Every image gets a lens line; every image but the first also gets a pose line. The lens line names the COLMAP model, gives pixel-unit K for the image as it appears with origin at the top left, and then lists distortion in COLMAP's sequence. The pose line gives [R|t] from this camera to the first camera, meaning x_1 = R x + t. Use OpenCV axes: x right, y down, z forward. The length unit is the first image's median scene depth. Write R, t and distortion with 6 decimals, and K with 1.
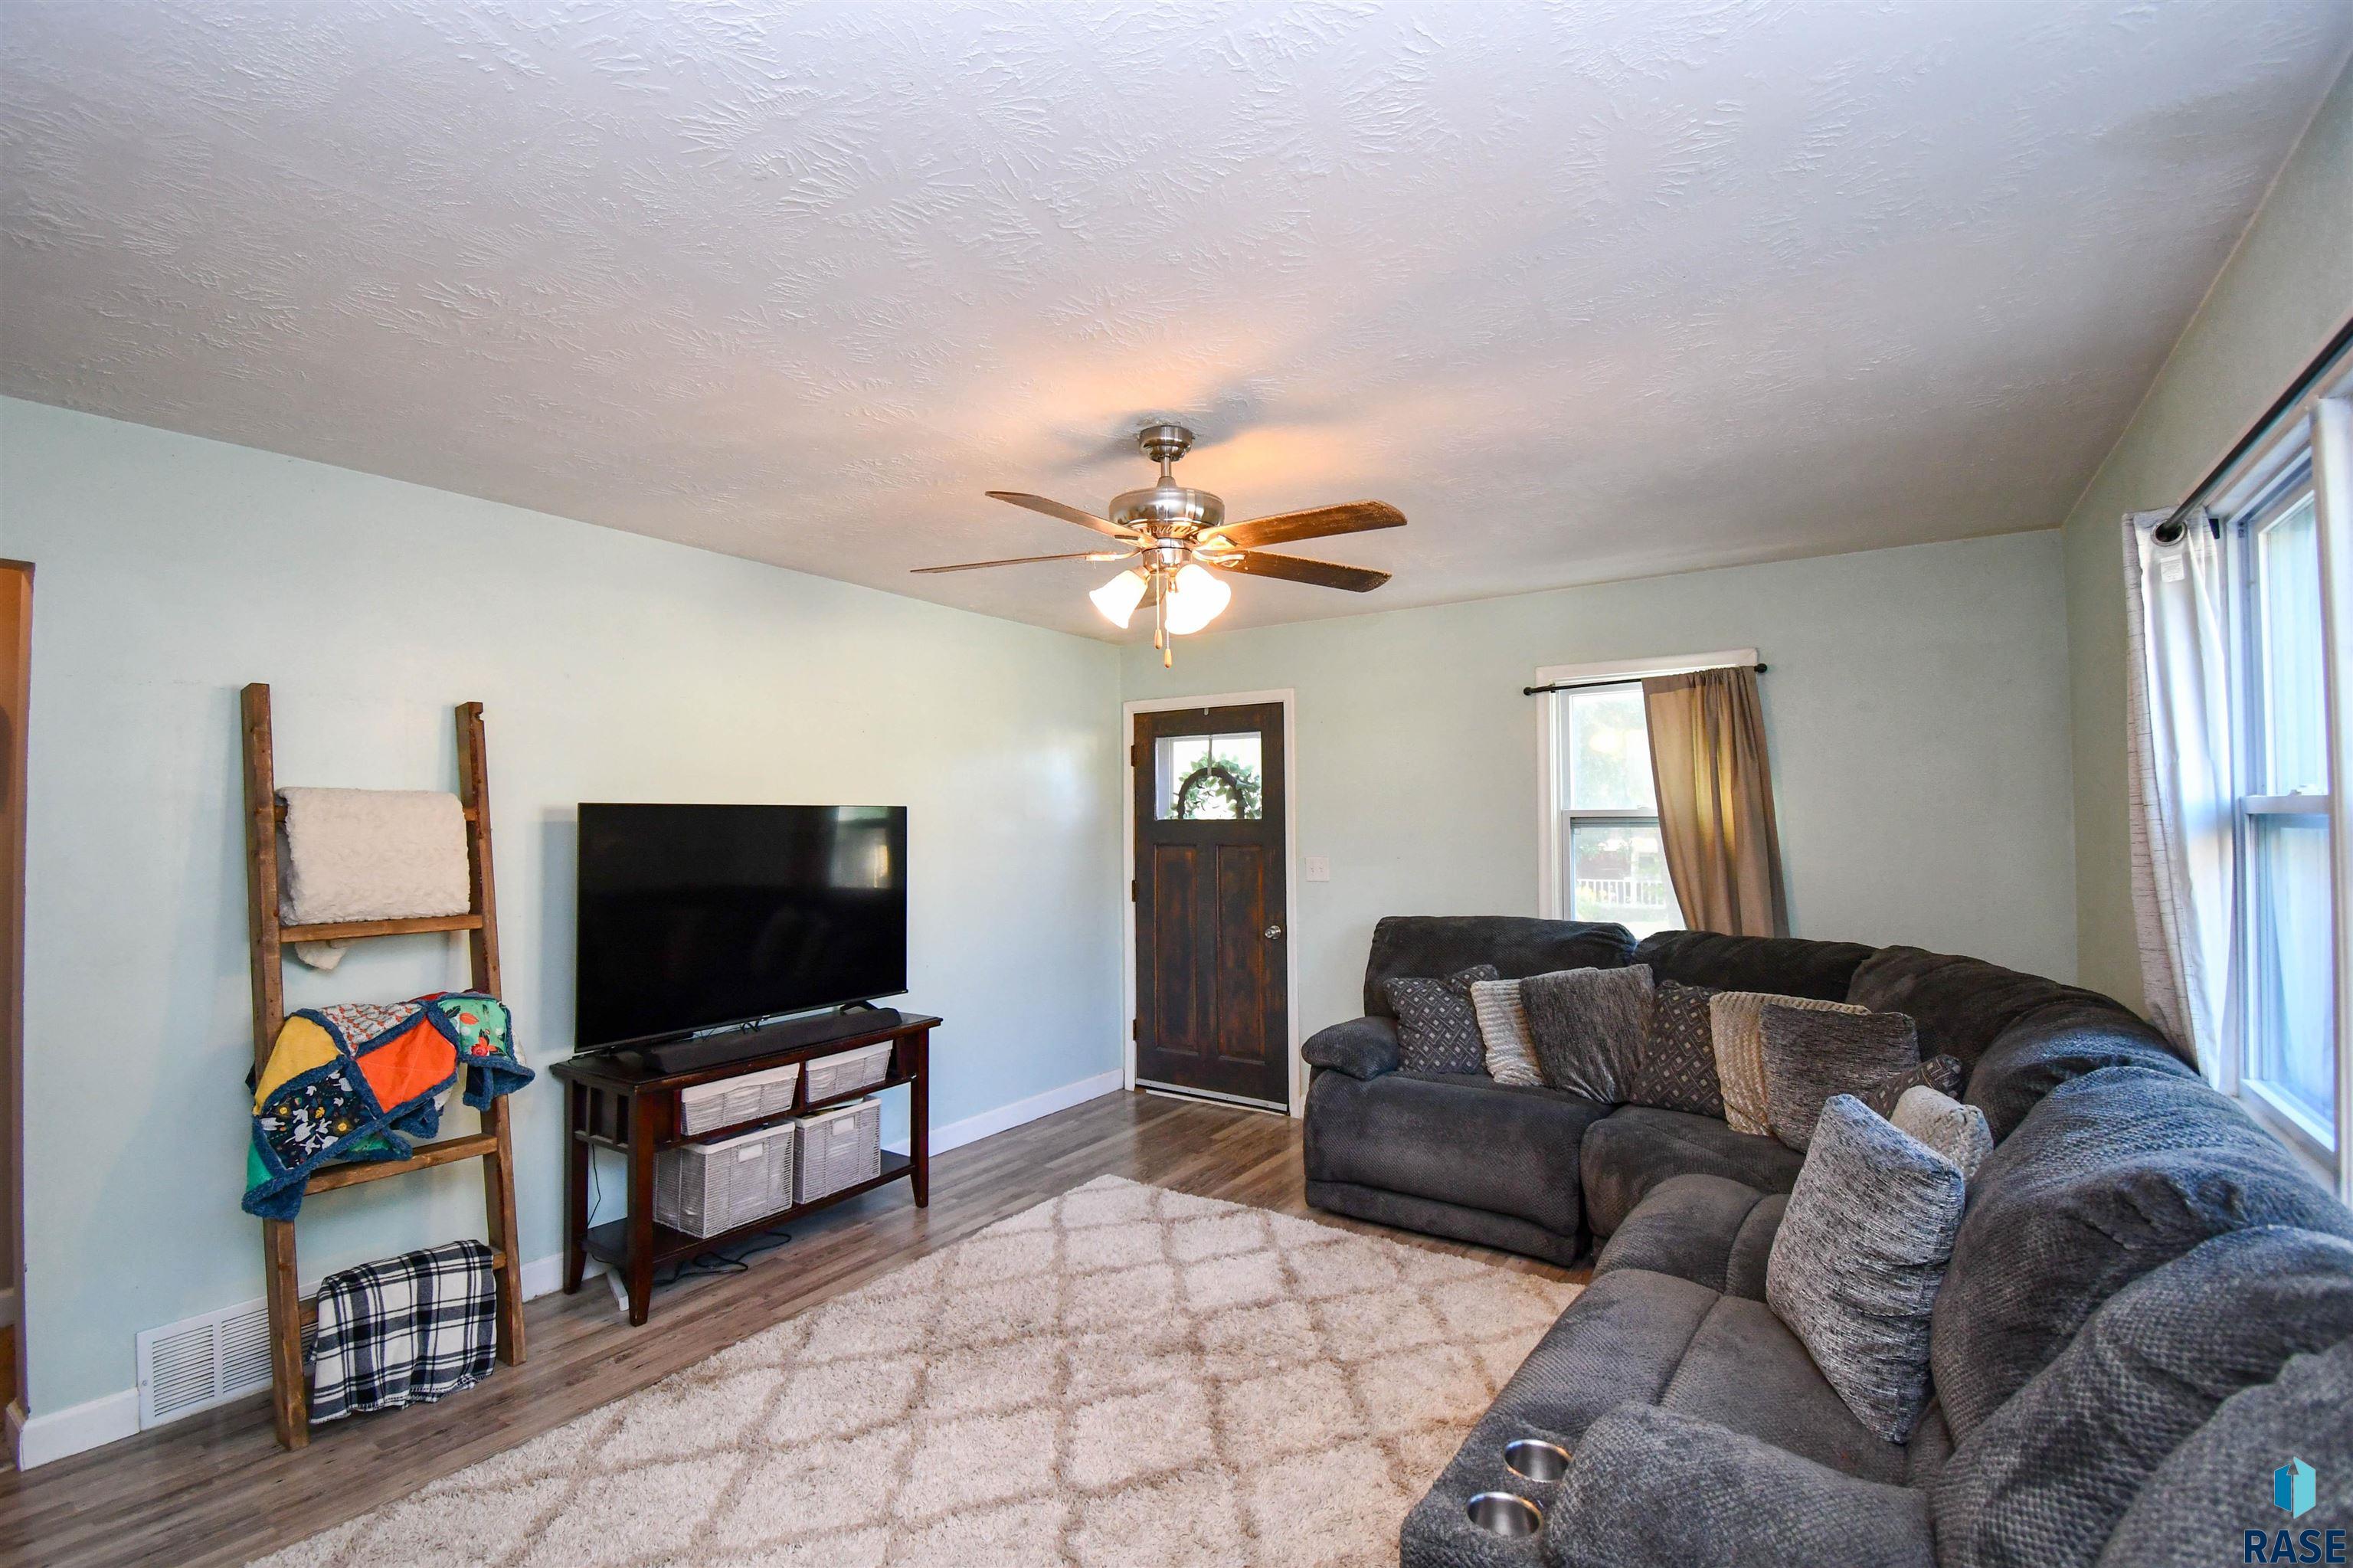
lens RADIAL K [[1058.7, 0, 1163.2], [0, 1058.7, 786.5], [0, 0, 1]] dist [0.025961, -0.026409]
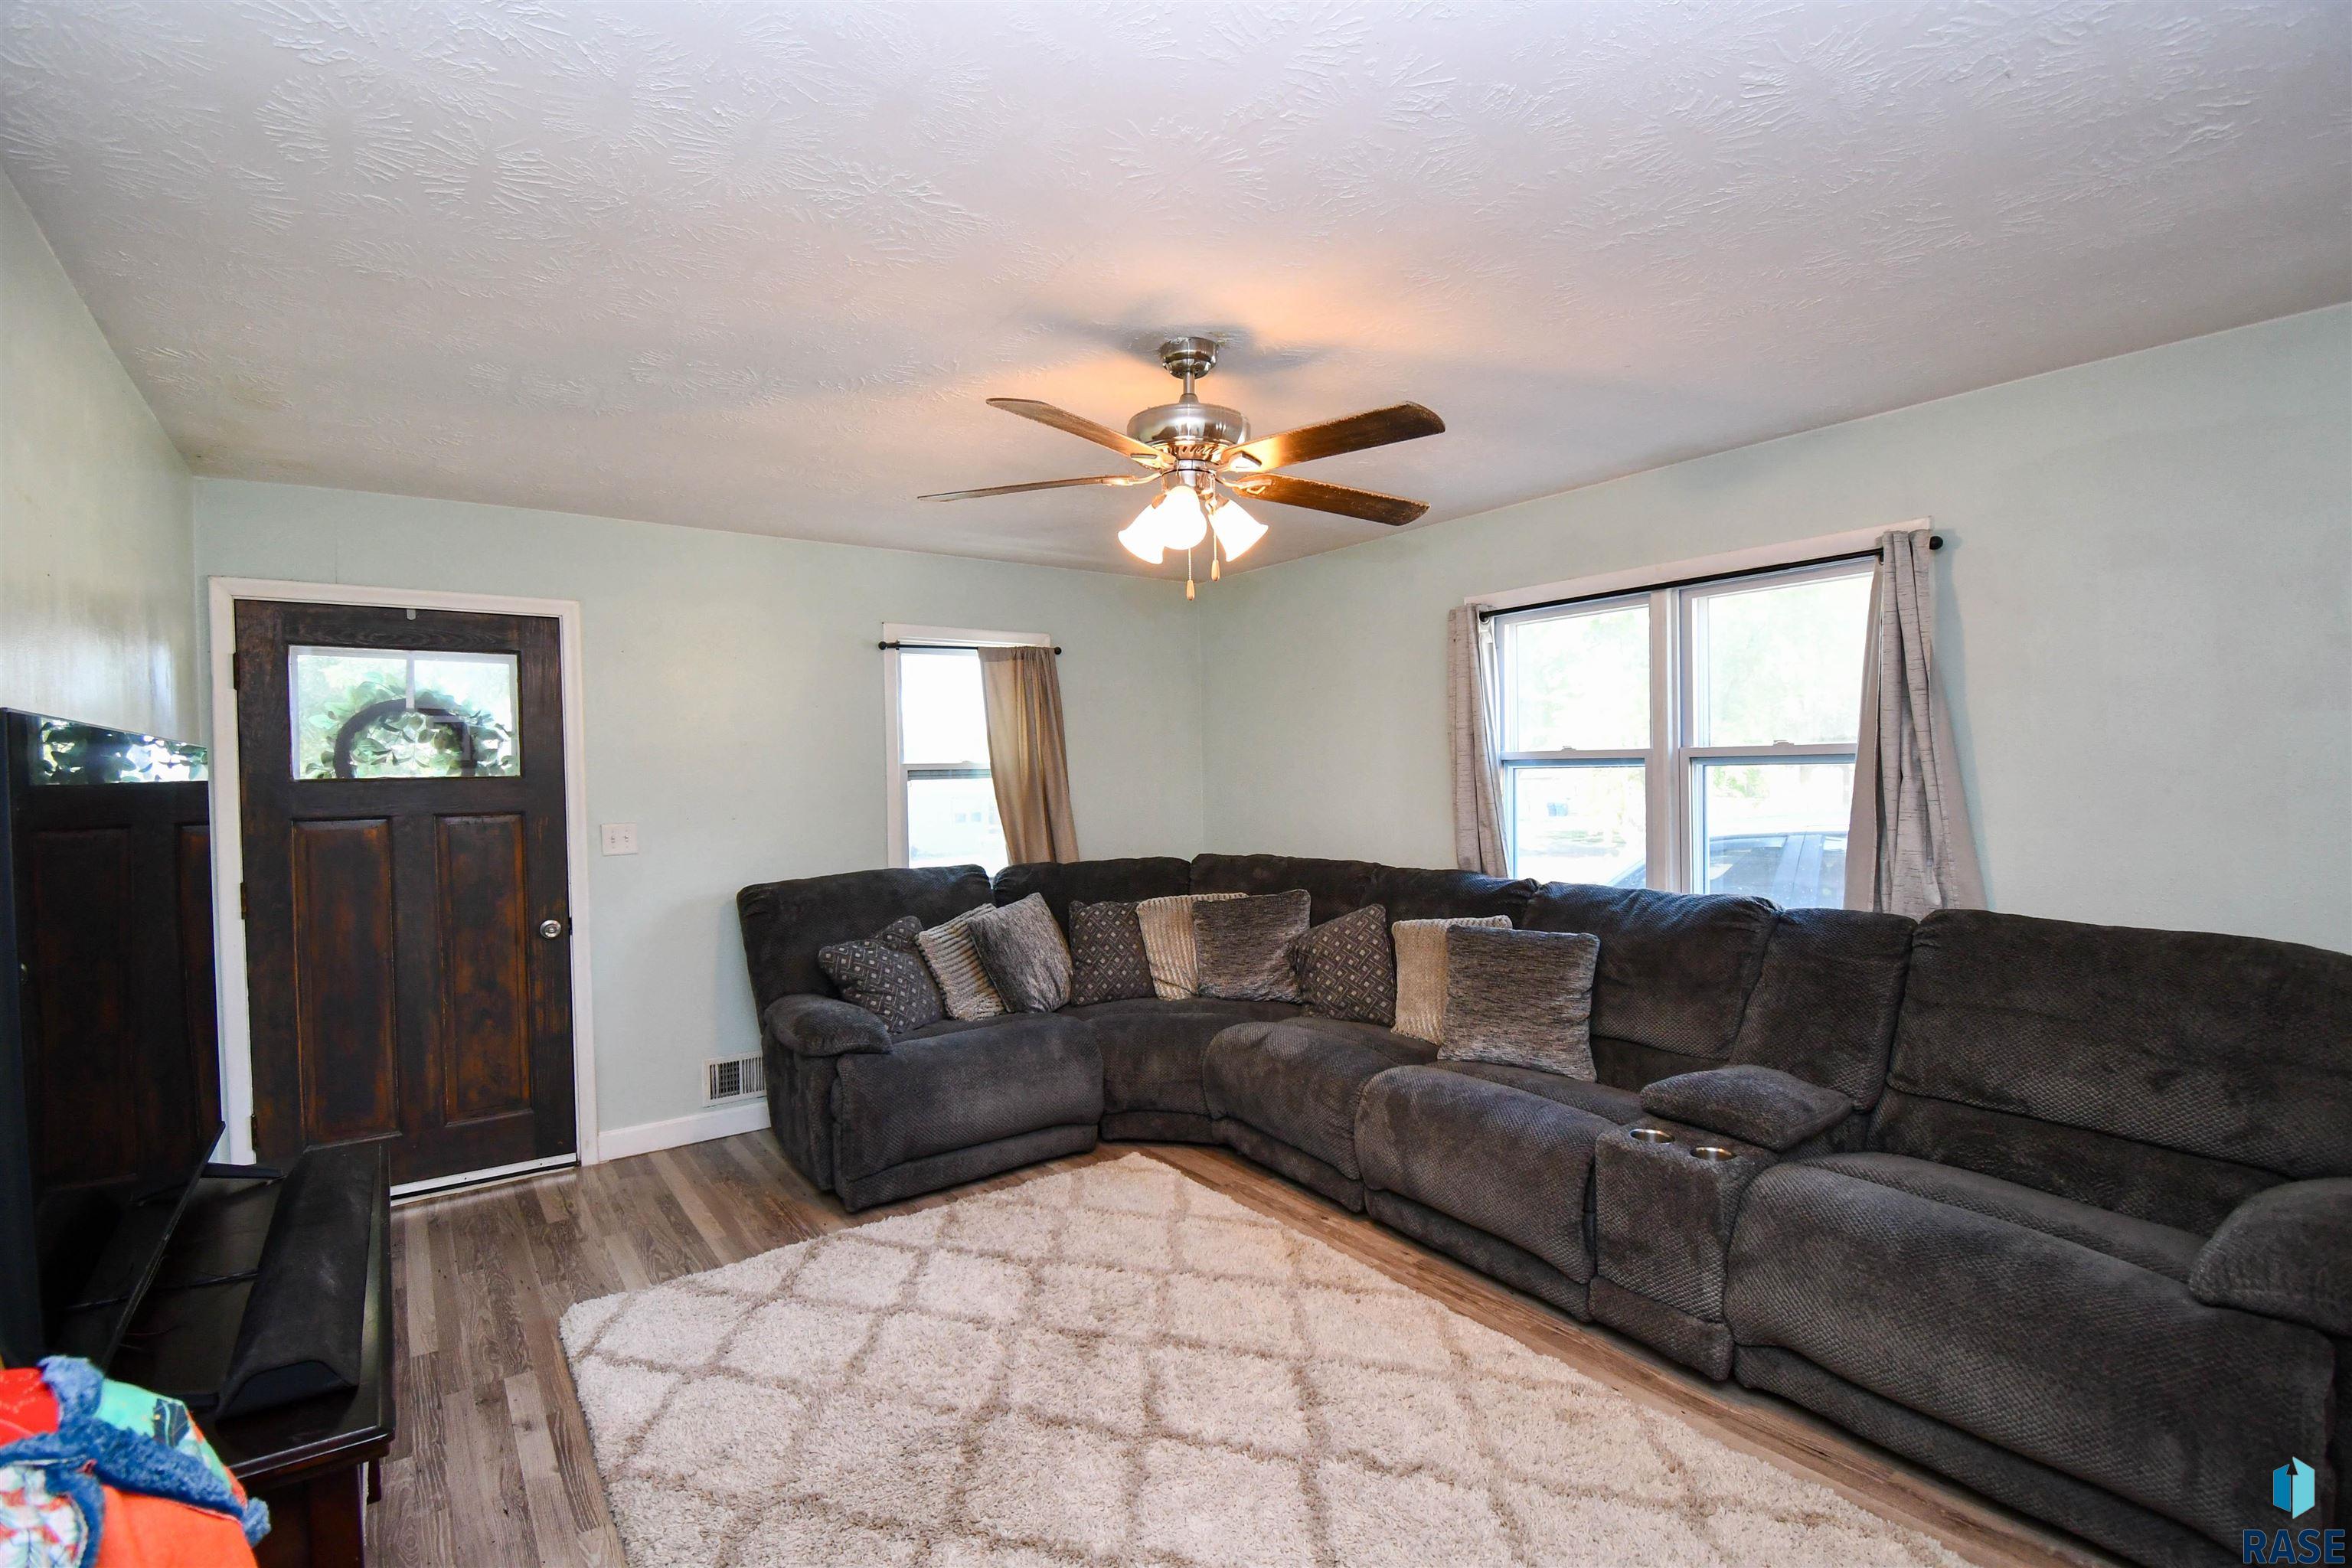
lens RADIAL K [[1058.3, 0, 1162.7], [0, 1058.3, 786.5], [0, 0, 1]] dist [0.025961, -0.026409]
pose [[0.345056, -0.015904, 0.938447, -0.573987], [-0.013595, 0.999667, 0.021940, 0.020706], [-0.938483, -0.020328, 0.344725, 0.448651]]
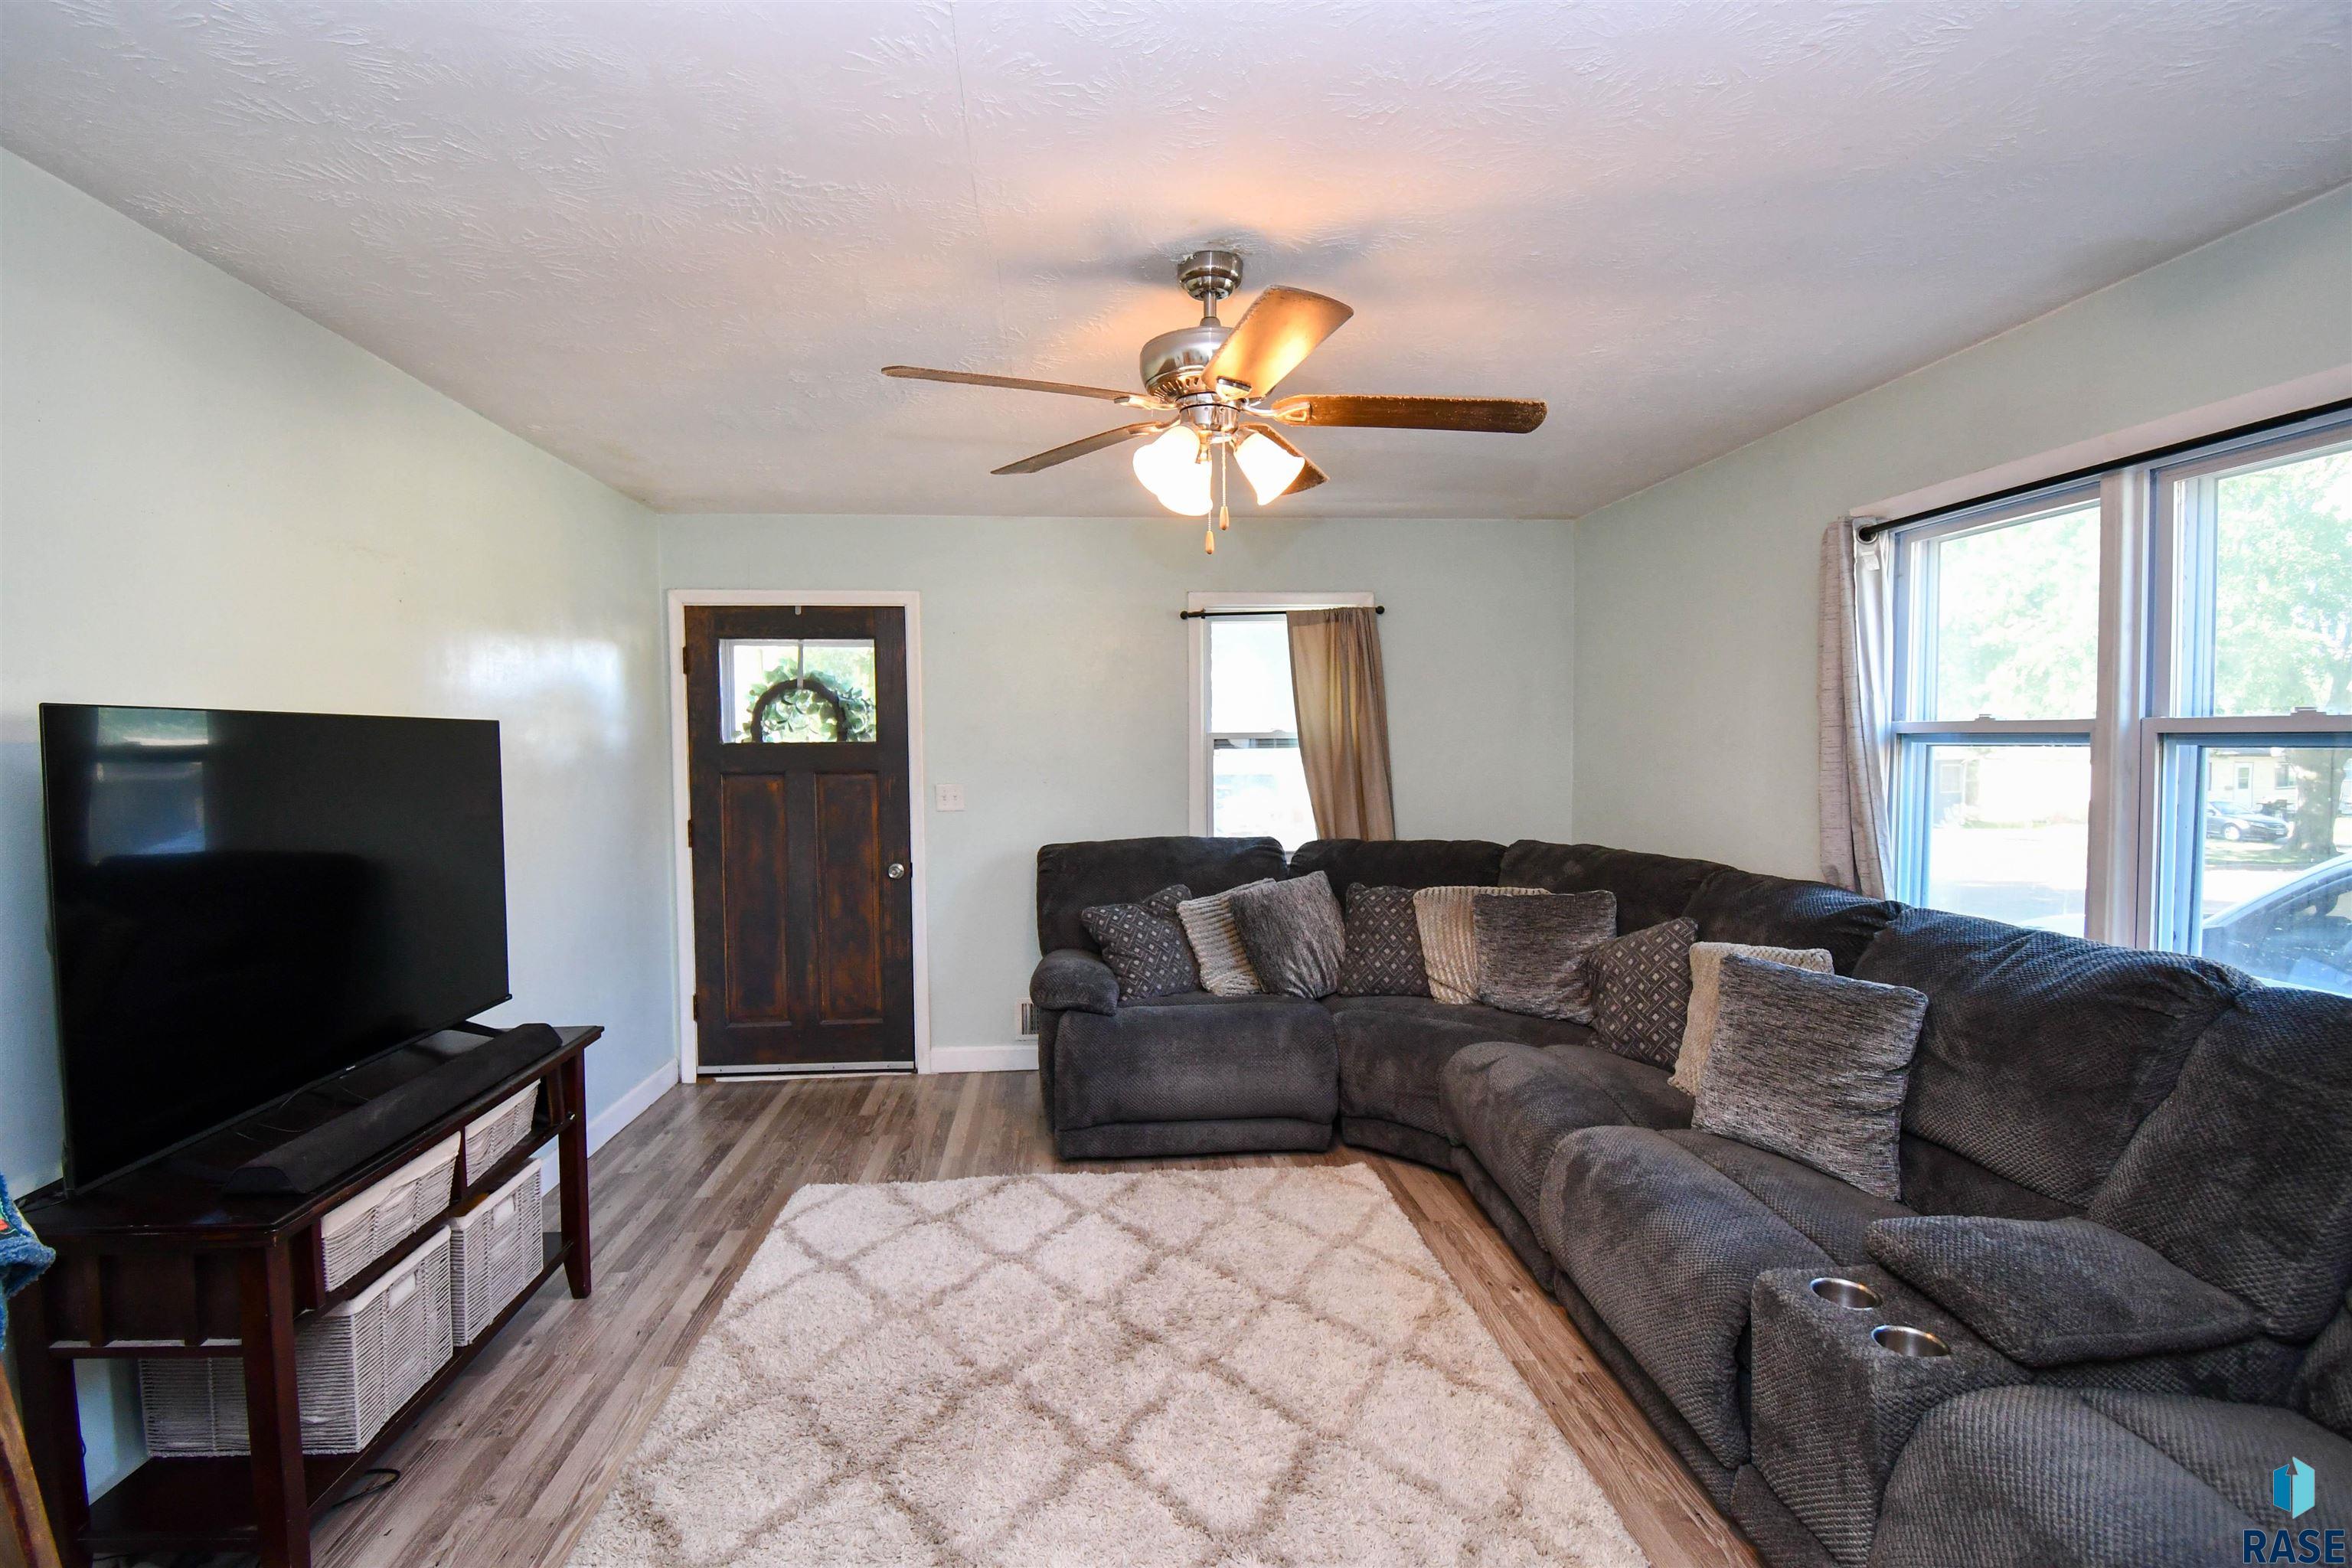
lens RADIAL K [[1070.4, 0, 1161.0], [0, 1070.4, 789.3], [0, 0, 1]] dist [0.025746, -0.027587]
pose [[0.779035, -0.028403, 0.626337, -0.360048], [-0.016205, 0.997728, 0.065400, 0.011033], [-0.626771, -0.061098, 0.776804, 0.231833]]
